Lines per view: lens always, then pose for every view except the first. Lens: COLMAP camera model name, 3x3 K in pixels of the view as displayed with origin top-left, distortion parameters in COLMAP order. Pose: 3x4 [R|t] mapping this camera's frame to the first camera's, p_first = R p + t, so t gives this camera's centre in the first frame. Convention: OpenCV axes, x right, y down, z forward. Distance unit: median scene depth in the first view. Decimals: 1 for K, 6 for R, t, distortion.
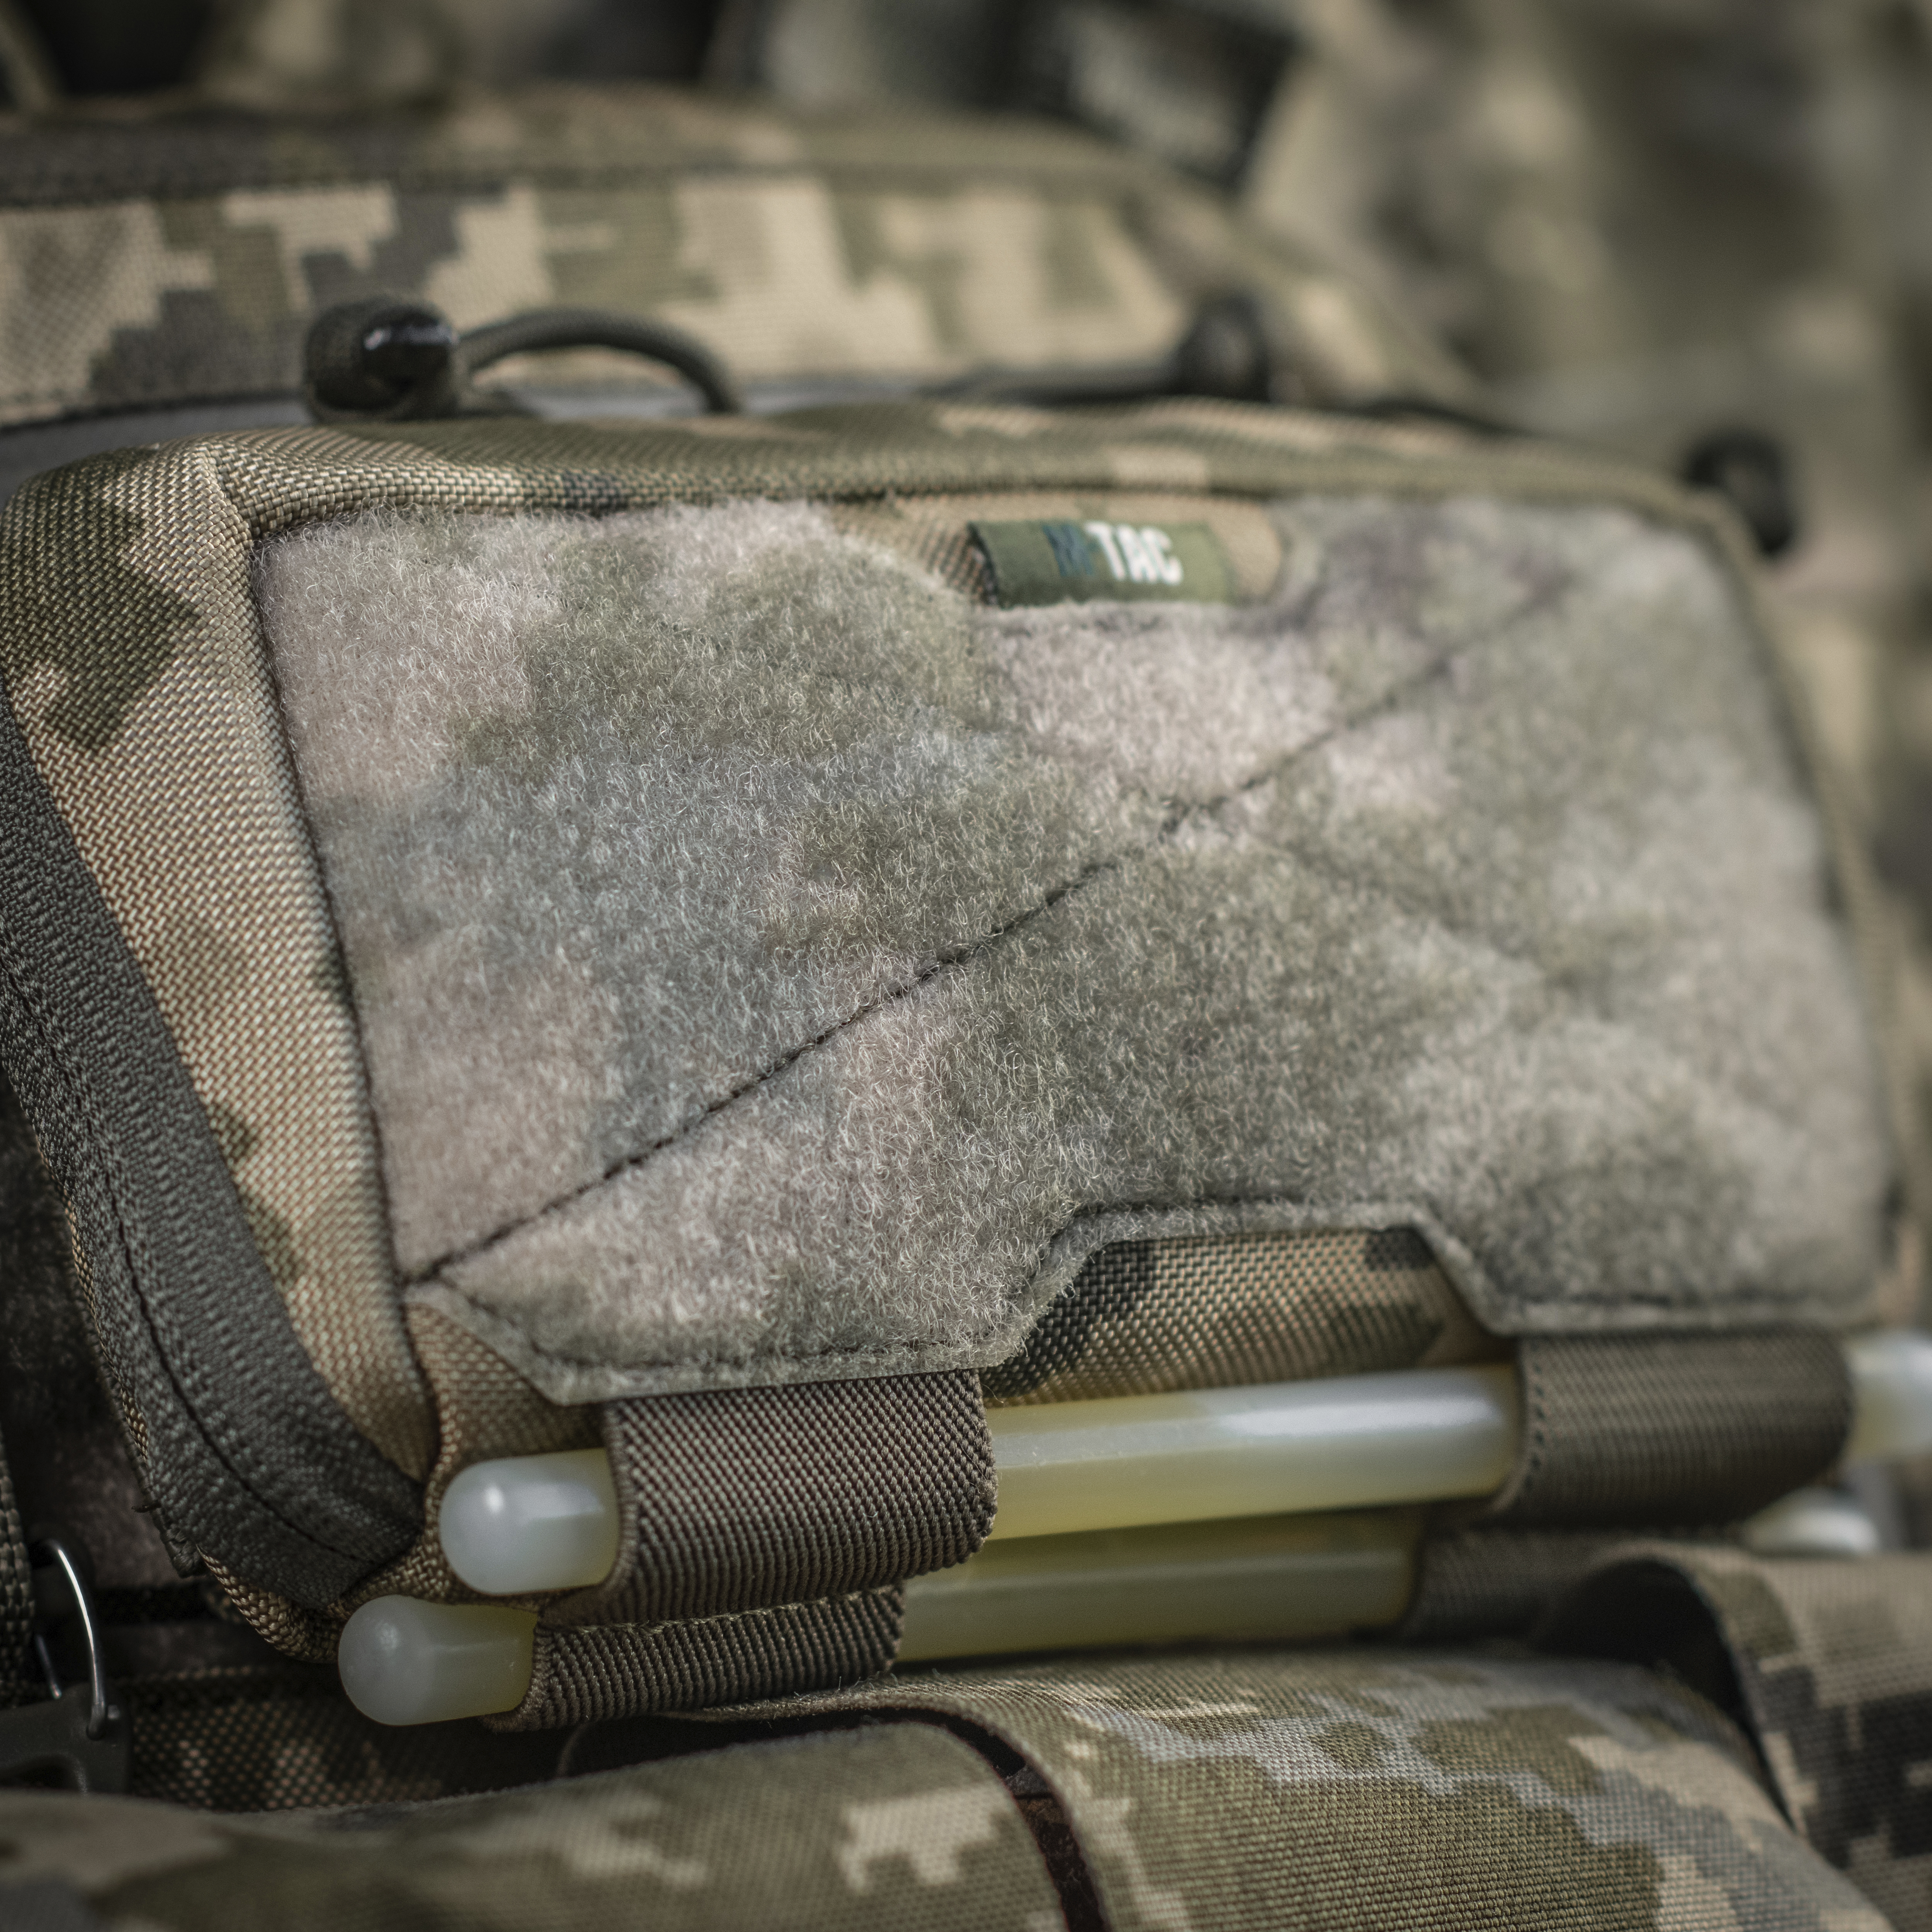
lens RADIAL K [[8583.8, 0, 966.0], [0, 8583.8, 966.0], [0, 0, 1]] dist [0.018570, -3.886114]
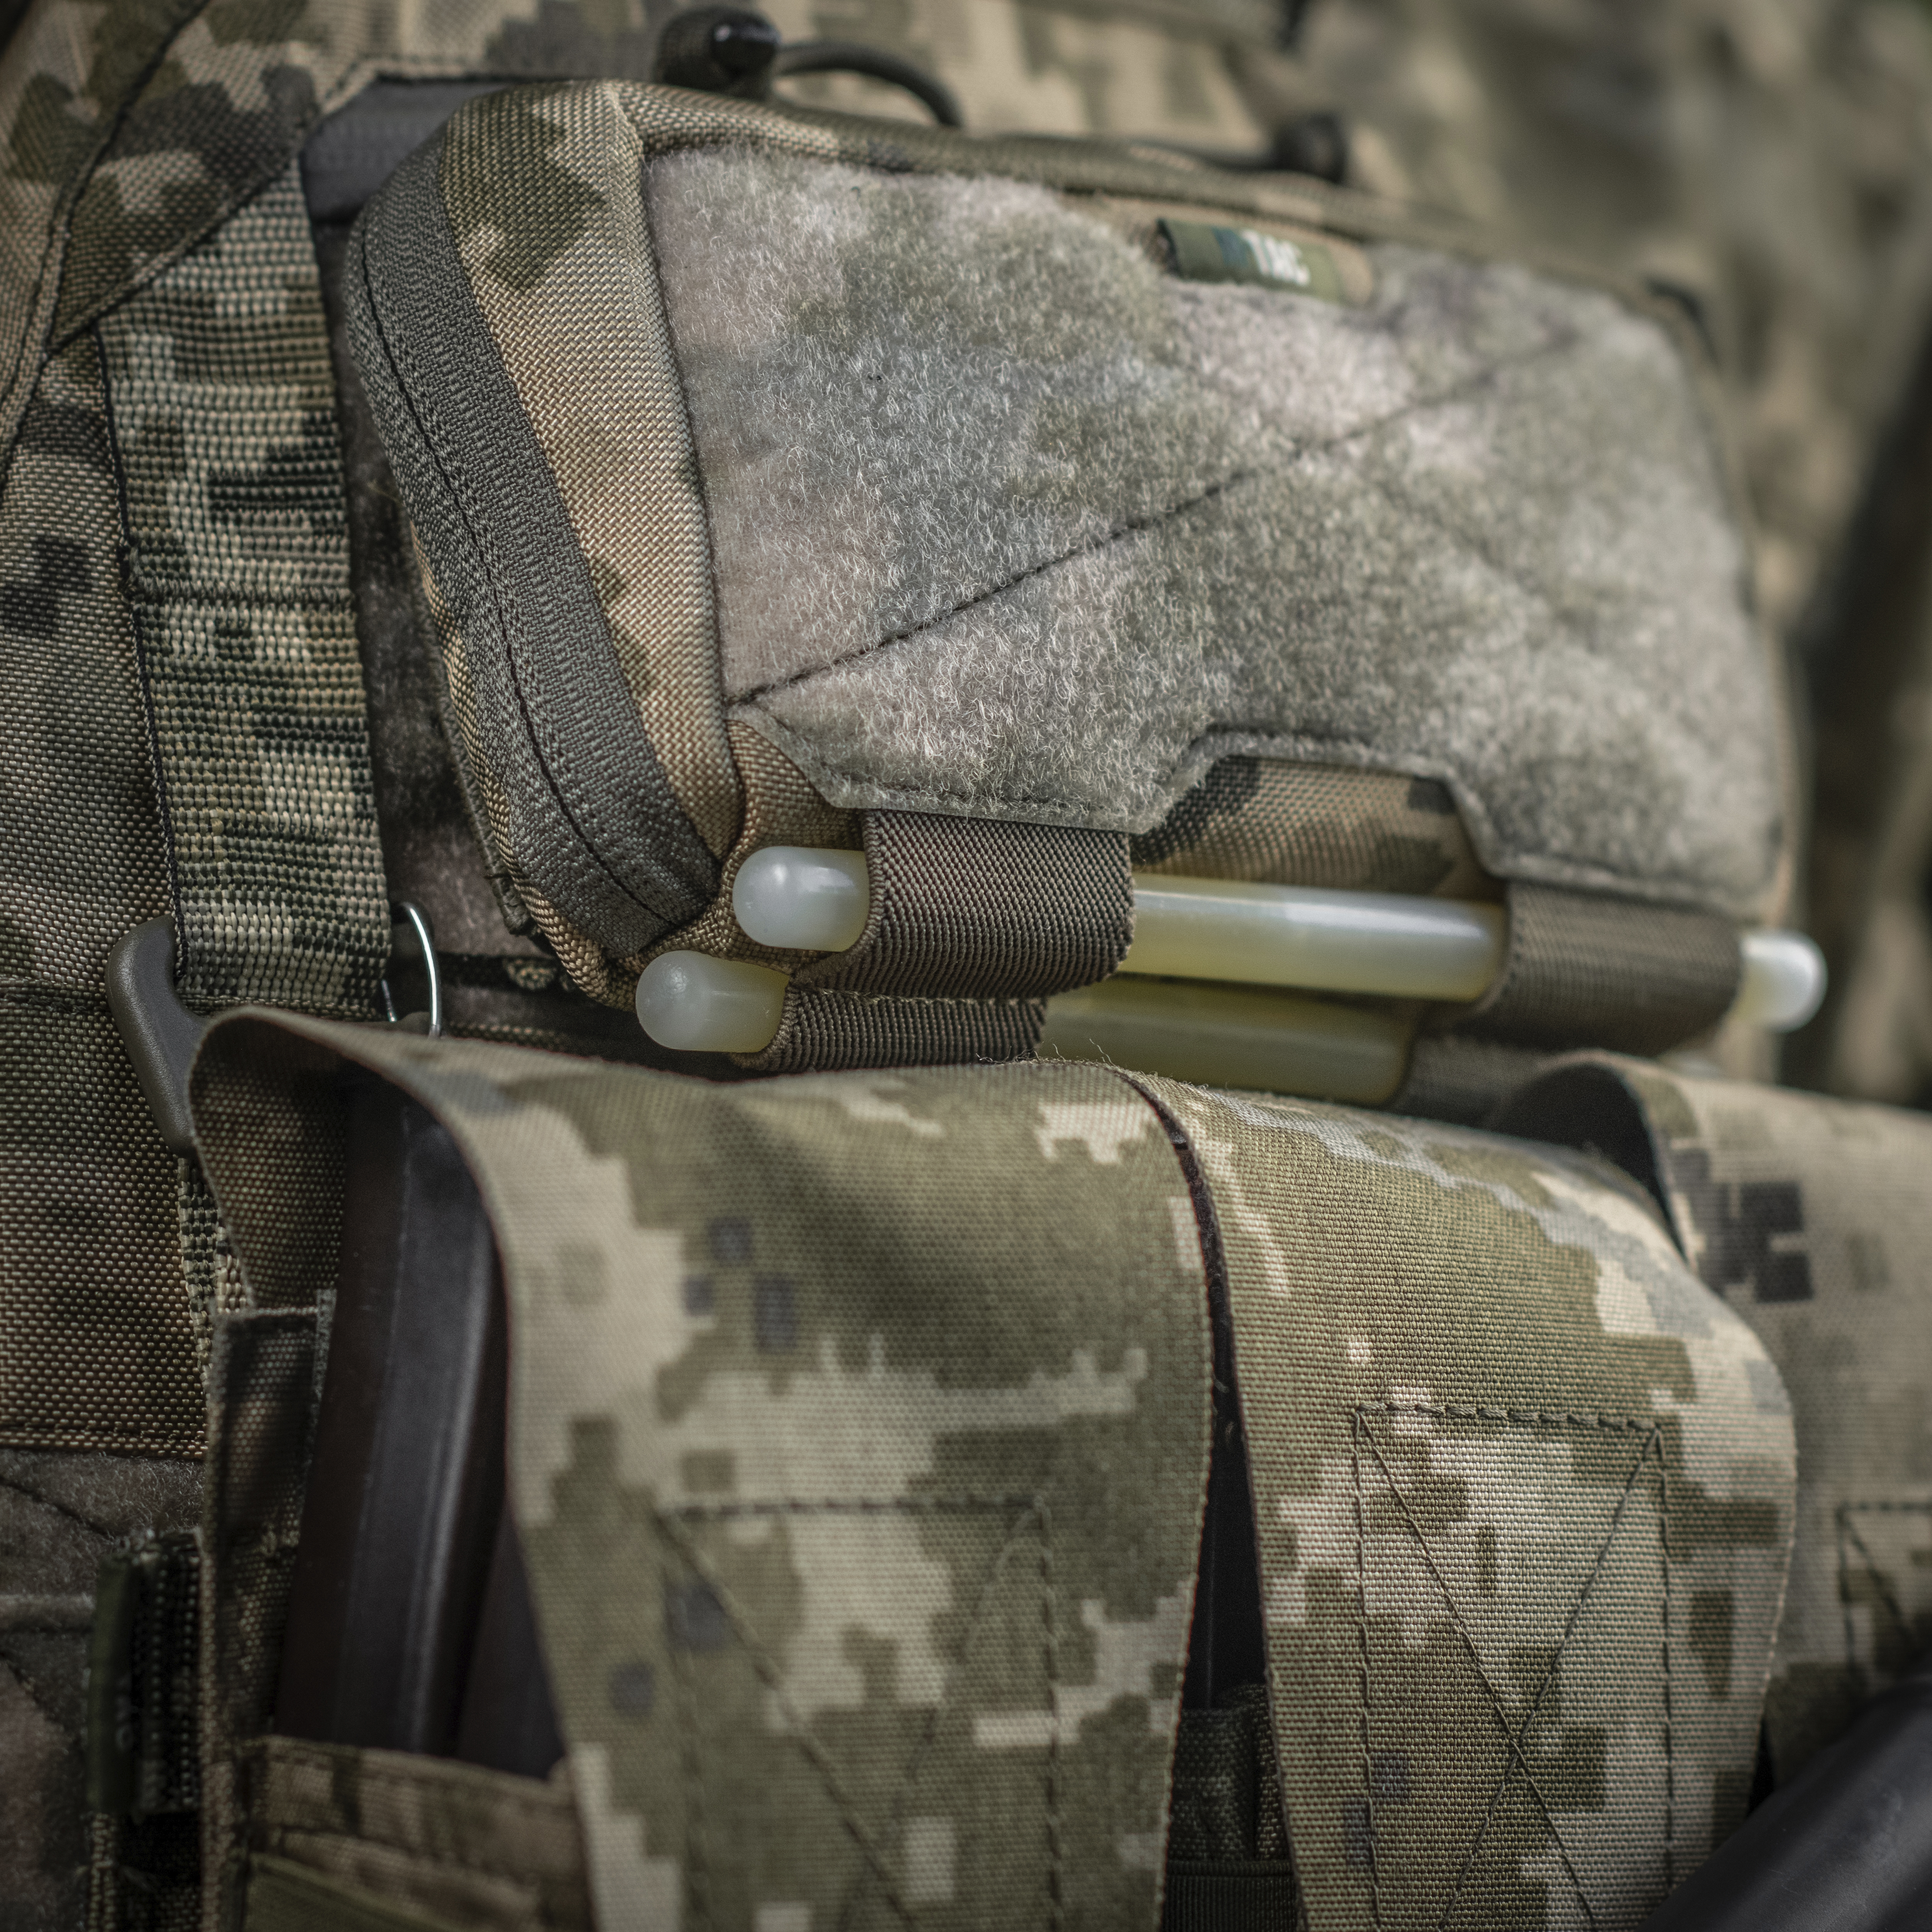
lens RADIAL K [[8583.8, 0, 966.0], [0, 8583.8, 966.0], [0, 0, 1]] dist [0.018570, -3.886114]
pose [[0.991815, 0.097144, 0.082862, -0.131220], [-0.092408, 0.993960, -0.059205, 0.148062], [-0.088112, 0.051063, 0.994801, -0.312137]]
